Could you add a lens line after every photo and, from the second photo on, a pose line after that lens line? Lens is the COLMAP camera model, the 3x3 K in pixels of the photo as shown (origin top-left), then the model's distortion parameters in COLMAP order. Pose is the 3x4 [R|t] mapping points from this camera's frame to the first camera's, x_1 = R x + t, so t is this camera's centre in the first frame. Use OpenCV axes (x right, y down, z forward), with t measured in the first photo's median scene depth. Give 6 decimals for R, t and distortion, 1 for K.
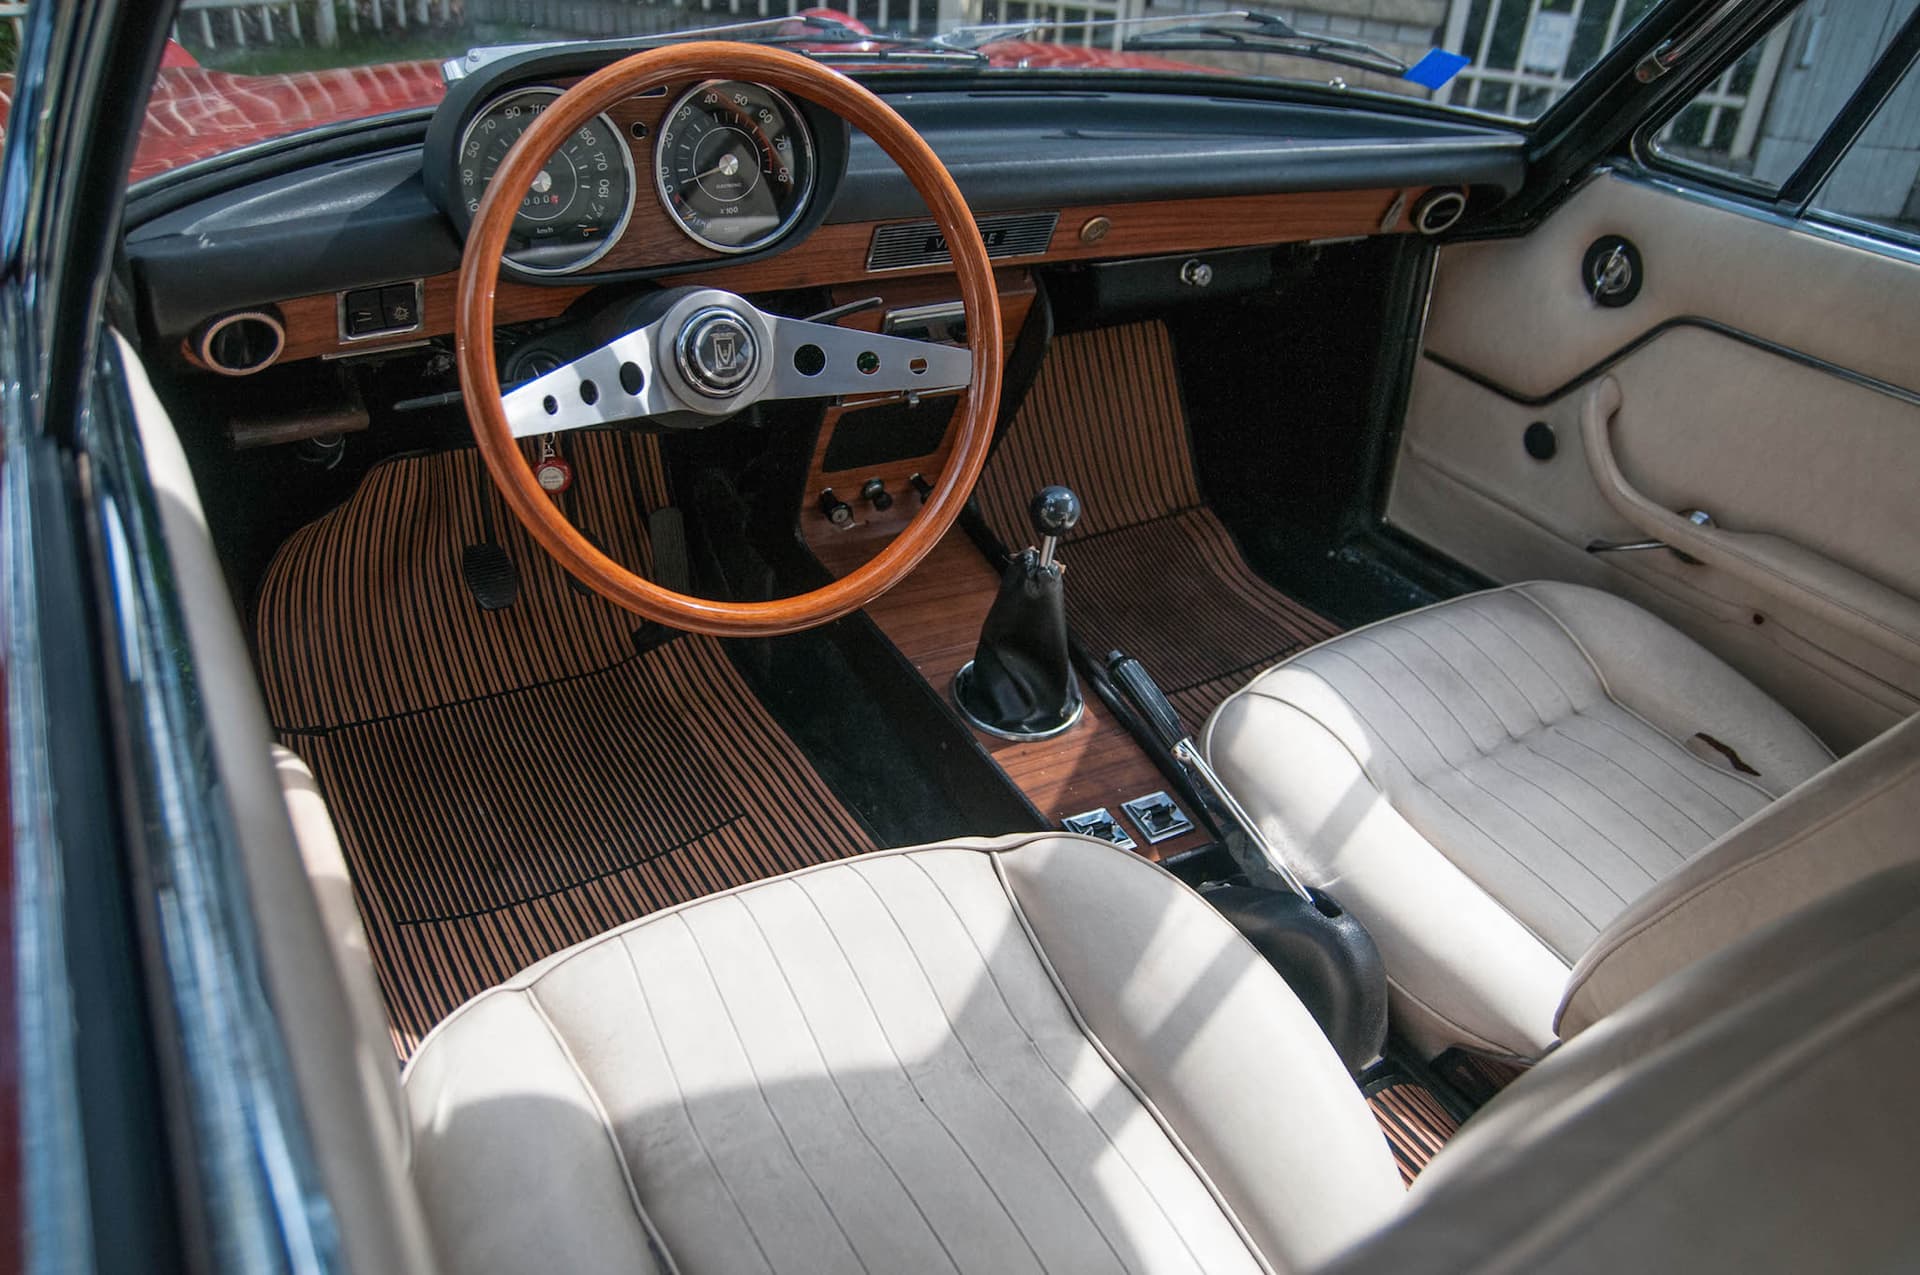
lens RADIAL K [[1222.8, 0, 960.0], [0, 1222.8, 637.5], [0, 0, 1]] dist [-0.073727, -0.000208]
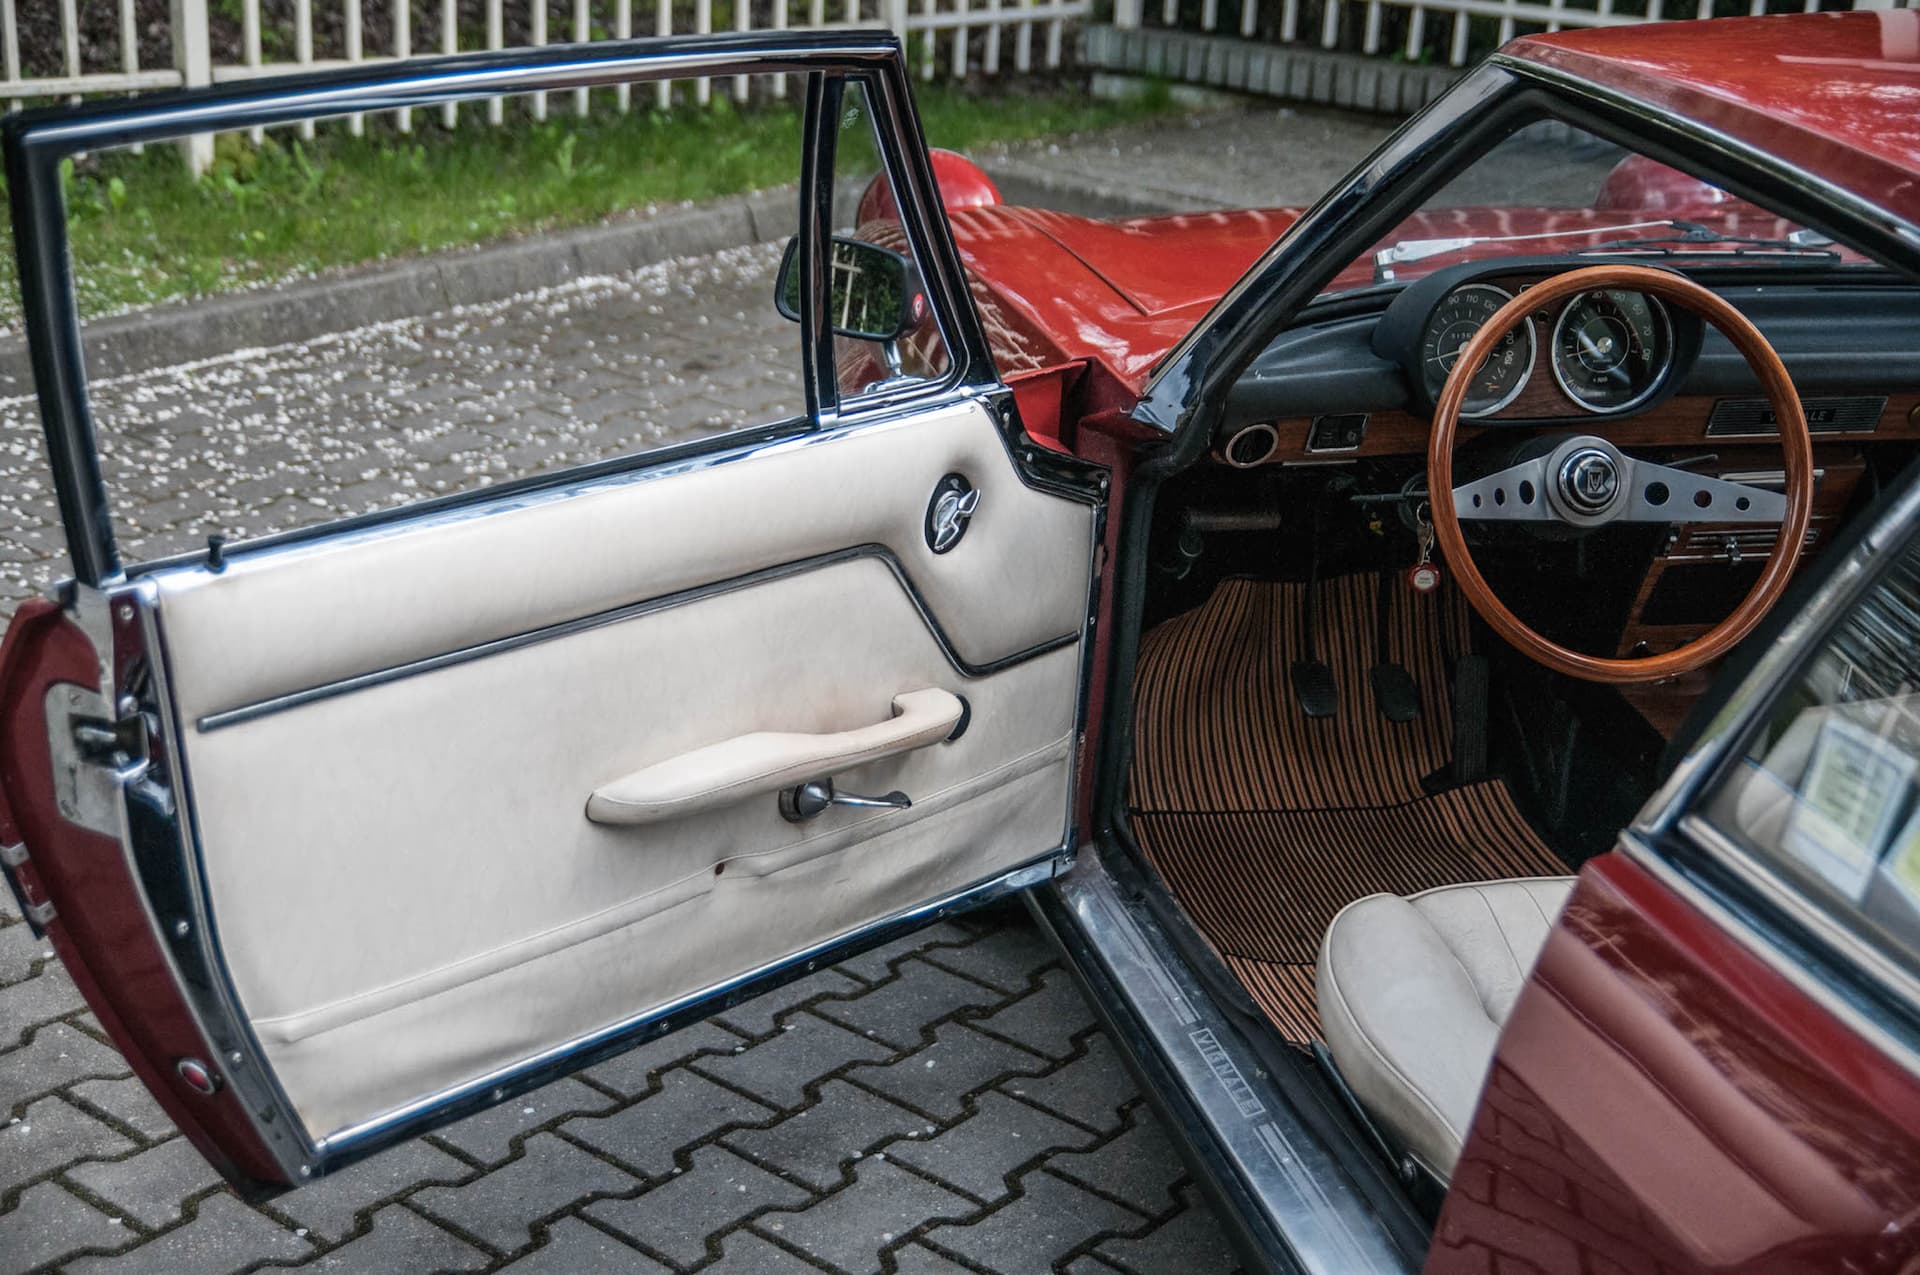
lens RADIAL K [[2927.3, 0, 960.0], [0, 2927.3, 637.5], [0, 0, 1]] dist [0.018888, 0.013121]
pose [[0.953209, 0.077410, -0.292232, 0.092739], [-0.146776, 0.963588, -0.223508, 0.725898], [0.264289, 0.255943, 0.929863, -2.059843]]
